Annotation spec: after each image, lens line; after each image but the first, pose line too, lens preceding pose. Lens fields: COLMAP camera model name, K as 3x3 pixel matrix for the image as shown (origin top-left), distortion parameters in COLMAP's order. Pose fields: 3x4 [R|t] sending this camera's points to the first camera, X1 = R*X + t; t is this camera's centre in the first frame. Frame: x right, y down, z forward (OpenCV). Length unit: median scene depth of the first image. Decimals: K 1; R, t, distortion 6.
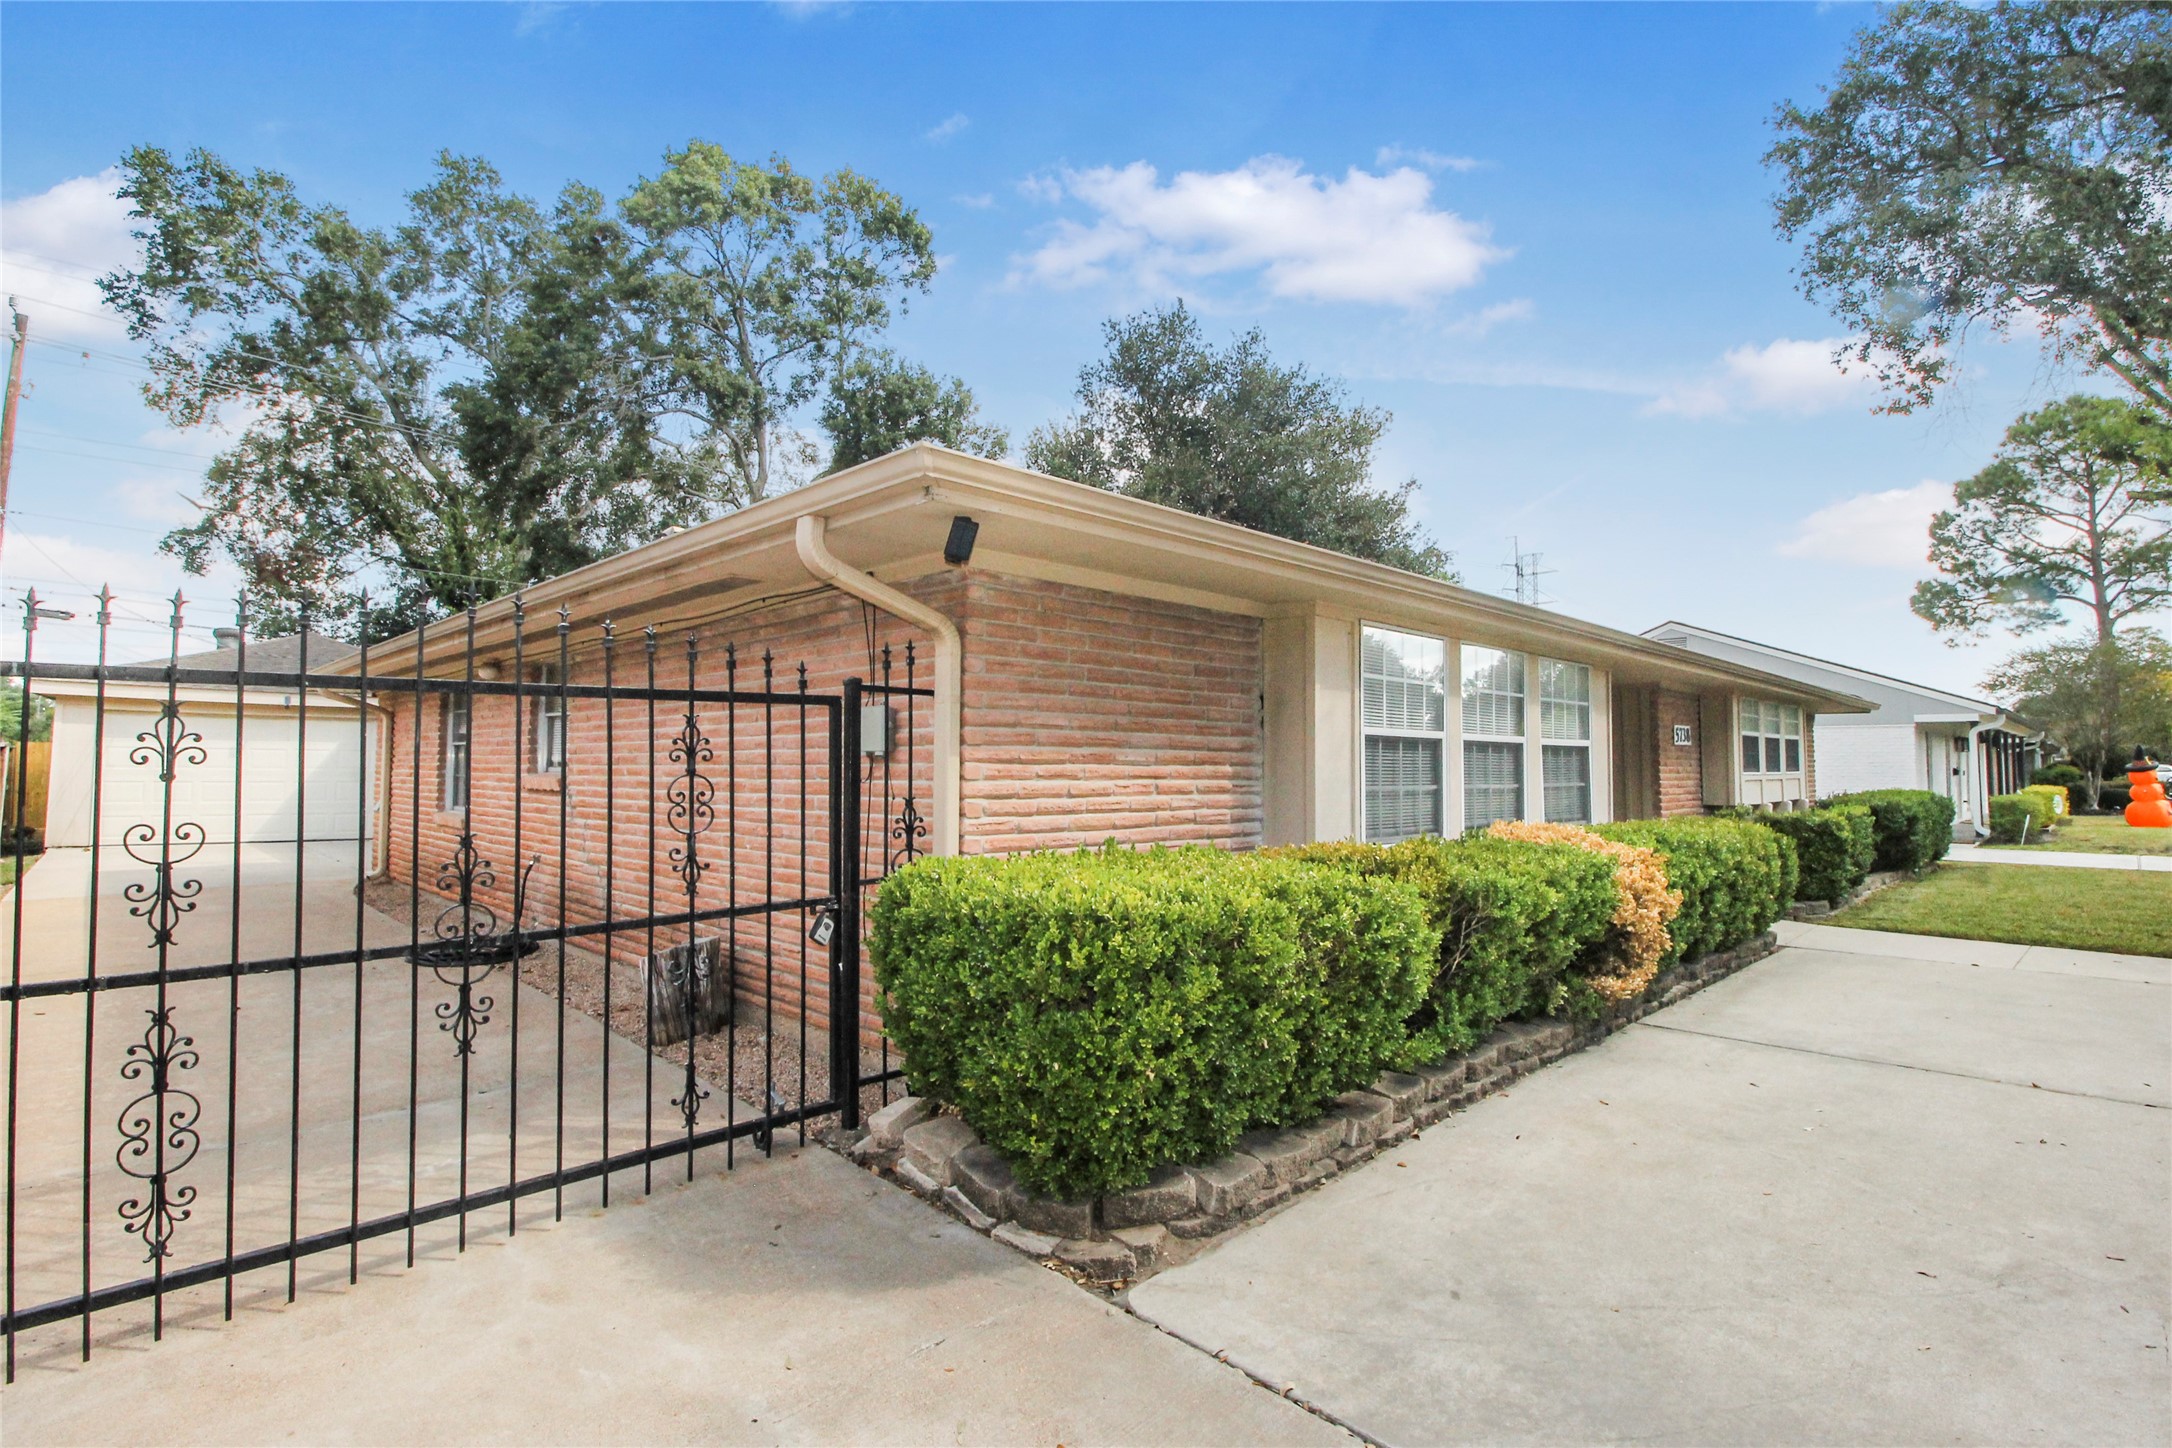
lens RADIAL K [[1052.9, 0, 1086.0], [0, 1052.9, 724.0], [0, 0, 1]] dist [-0.001619, -0.013587]
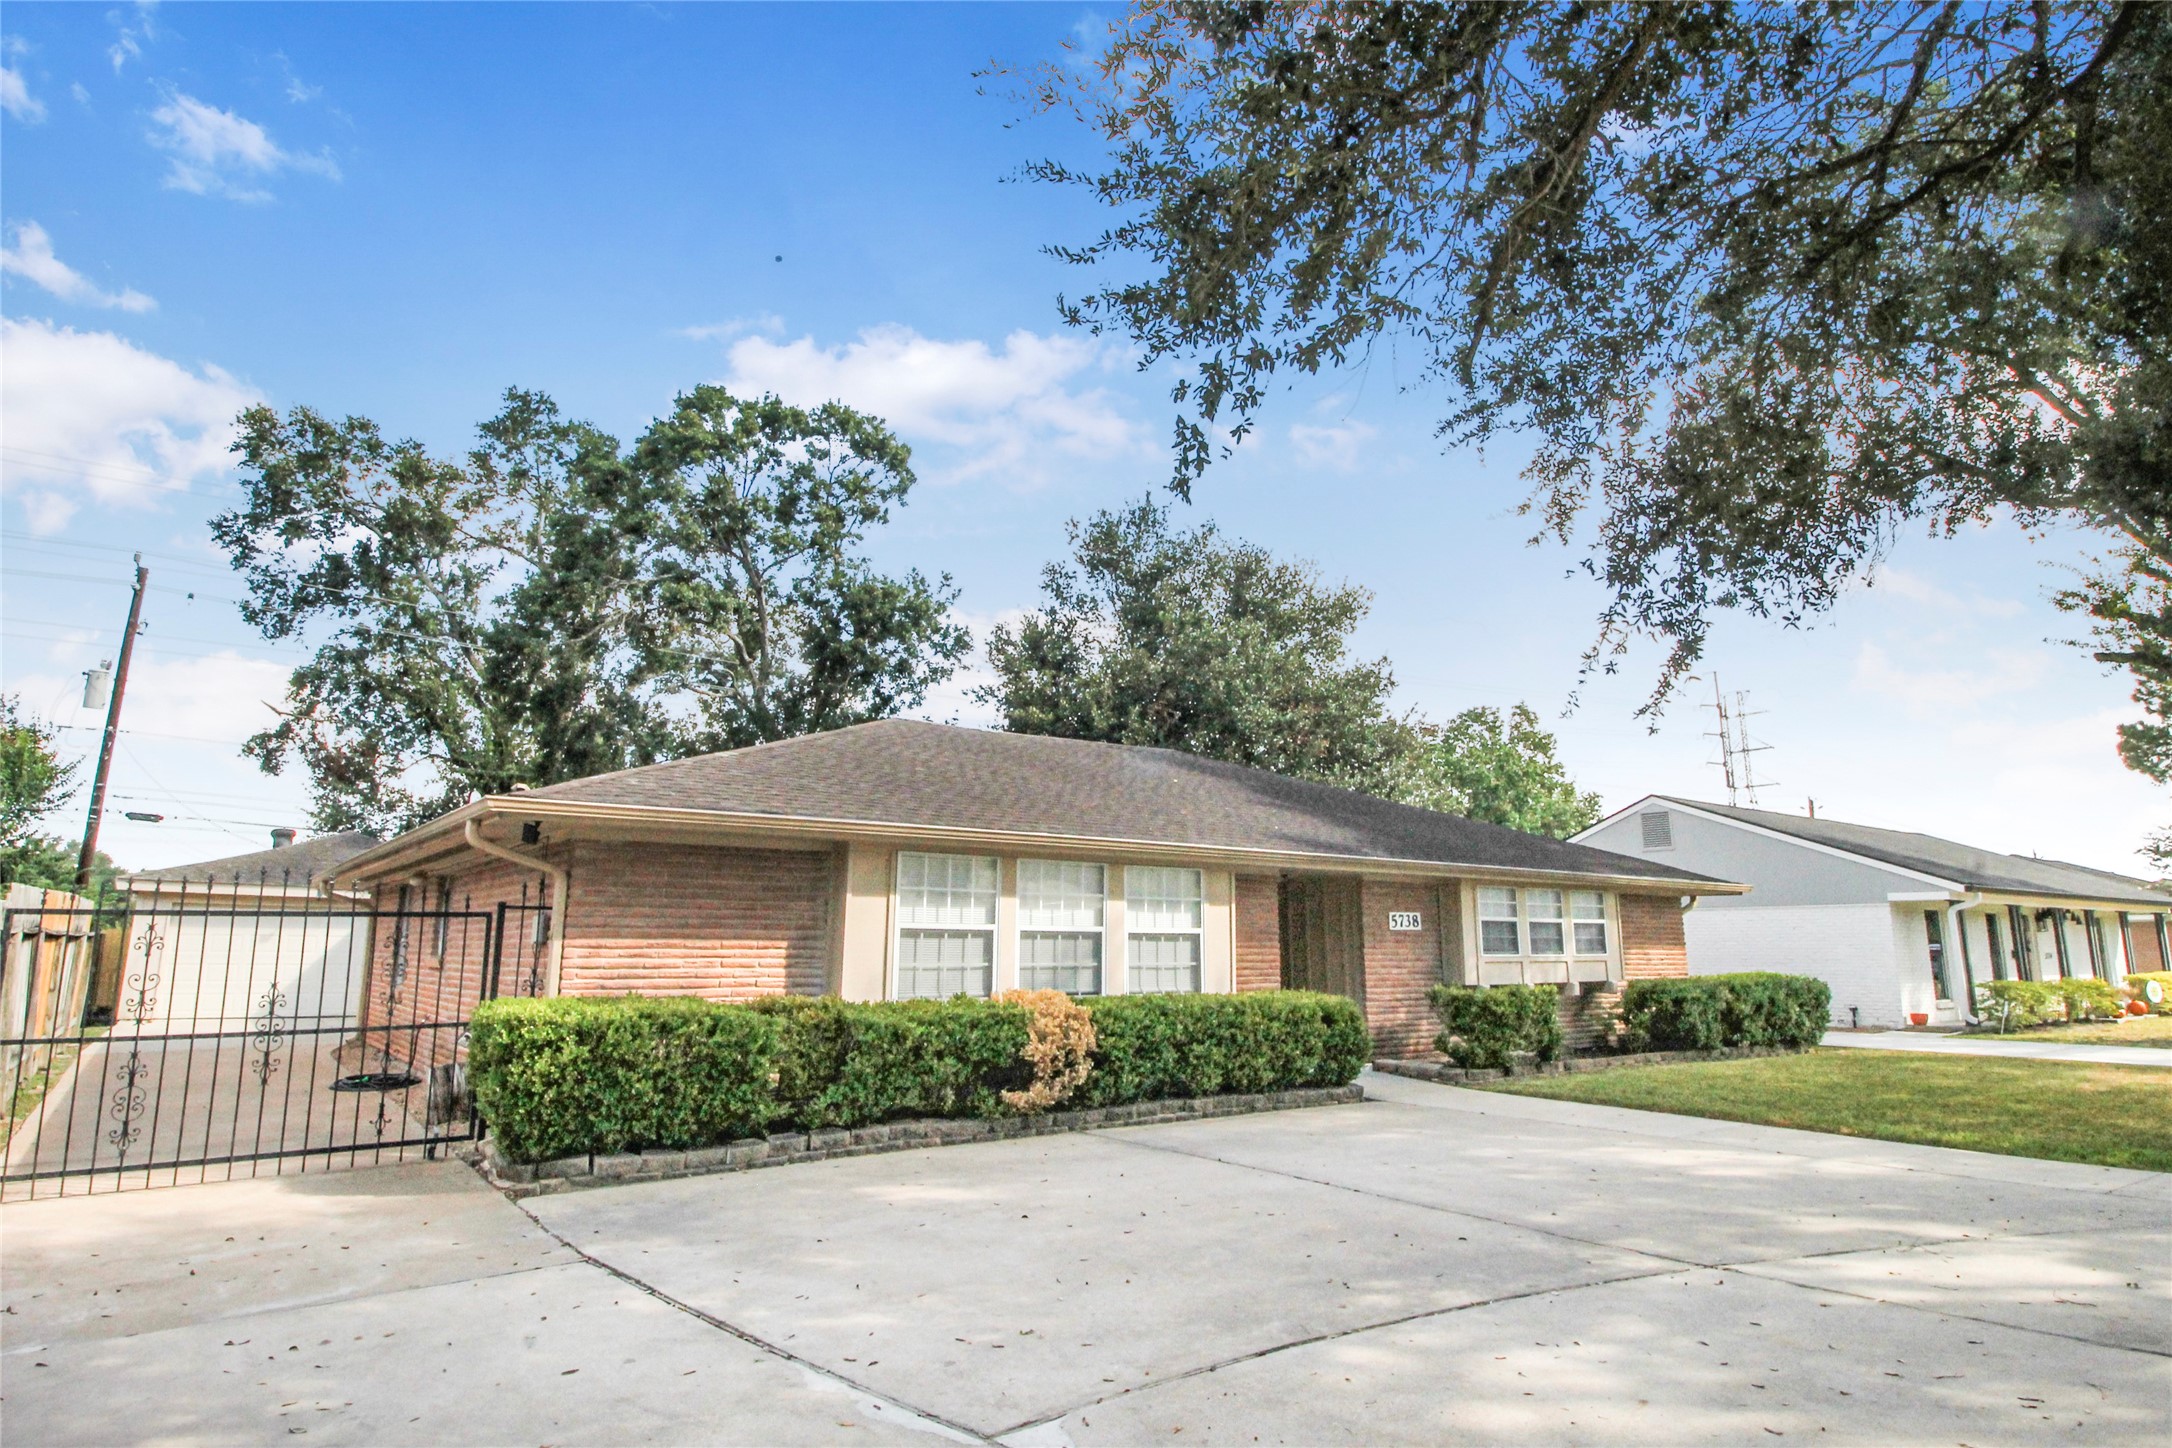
lens RADIAL K [[1290.1, 0, 1117.2], [0, 1290.1, 702.5], [0, 0, 1]] dist [0.025861, -0.028619]
pose [[0.988933, -0.028877, -0.145528, 0.233492], [0.007158, 0.989020, -0.147607, -0.009135], [0.148192, 0.144932, 0.978281, -0.220679]]
